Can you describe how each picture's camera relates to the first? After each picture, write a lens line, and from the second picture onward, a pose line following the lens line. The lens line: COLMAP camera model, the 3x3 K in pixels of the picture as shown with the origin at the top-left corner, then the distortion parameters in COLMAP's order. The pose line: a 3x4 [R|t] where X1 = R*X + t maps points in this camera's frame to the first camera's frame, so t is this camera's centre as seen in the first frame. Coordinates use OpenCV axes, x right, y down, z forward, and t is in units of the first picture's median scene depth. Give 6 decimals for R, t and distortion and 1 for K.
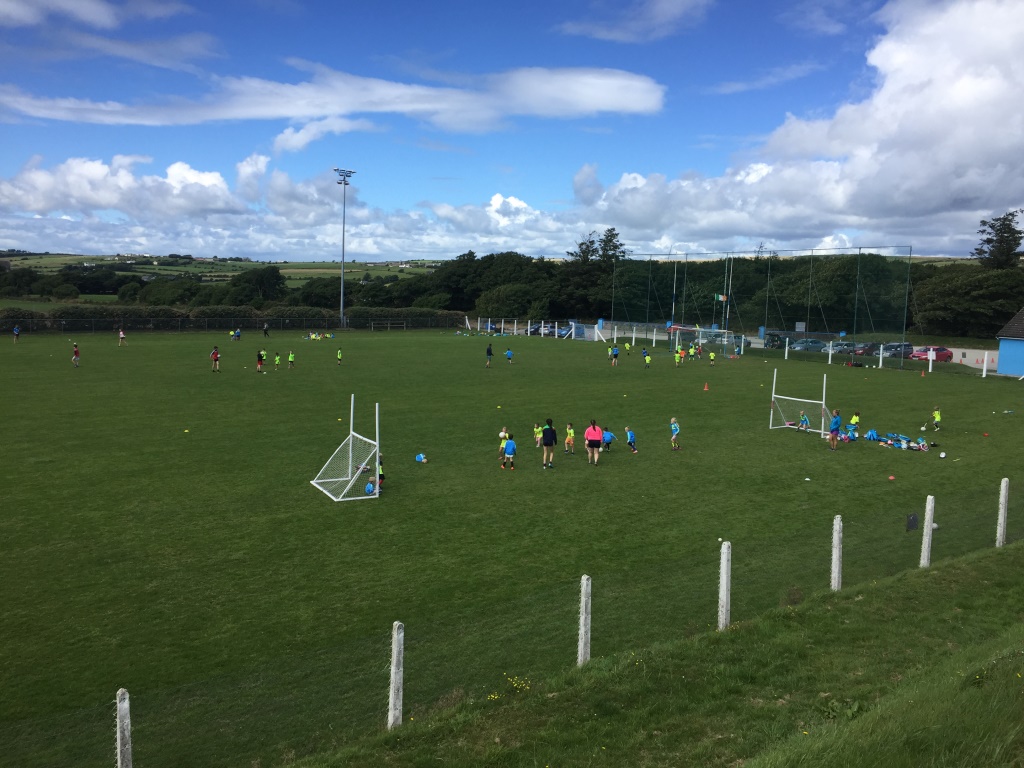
lens RADIAL K [[856.0, 0, 510.1], [0, 856.0, 380.6], [0, 0, 1]] dist [0.047460, 0.000067]
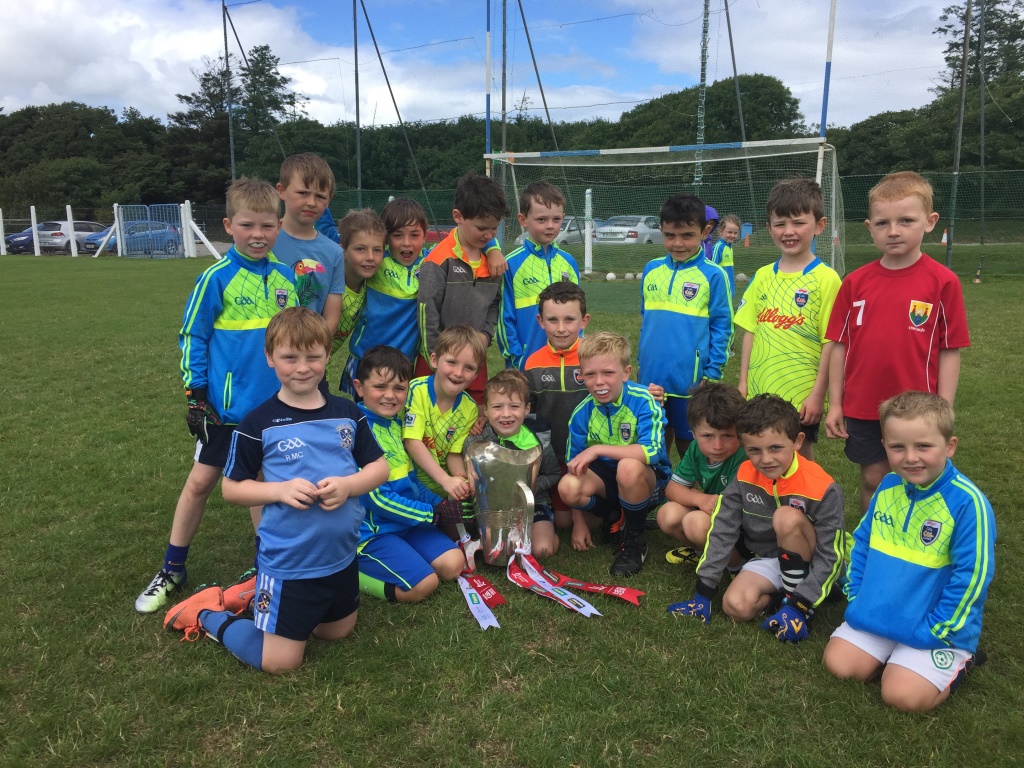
lens RADIAL K [[861.0, 0, 510.1], [0, 861.0, 385.6], [0, 0, 1]] dist [0.066029, -0.101741]
pose [[0.937894, -0.088312, 0.335493, 0.064096], [0.059438, 0.993663, 0.095401, -0.016613], [-0.341792, -0.069535, 0.937200, 0.444462]]
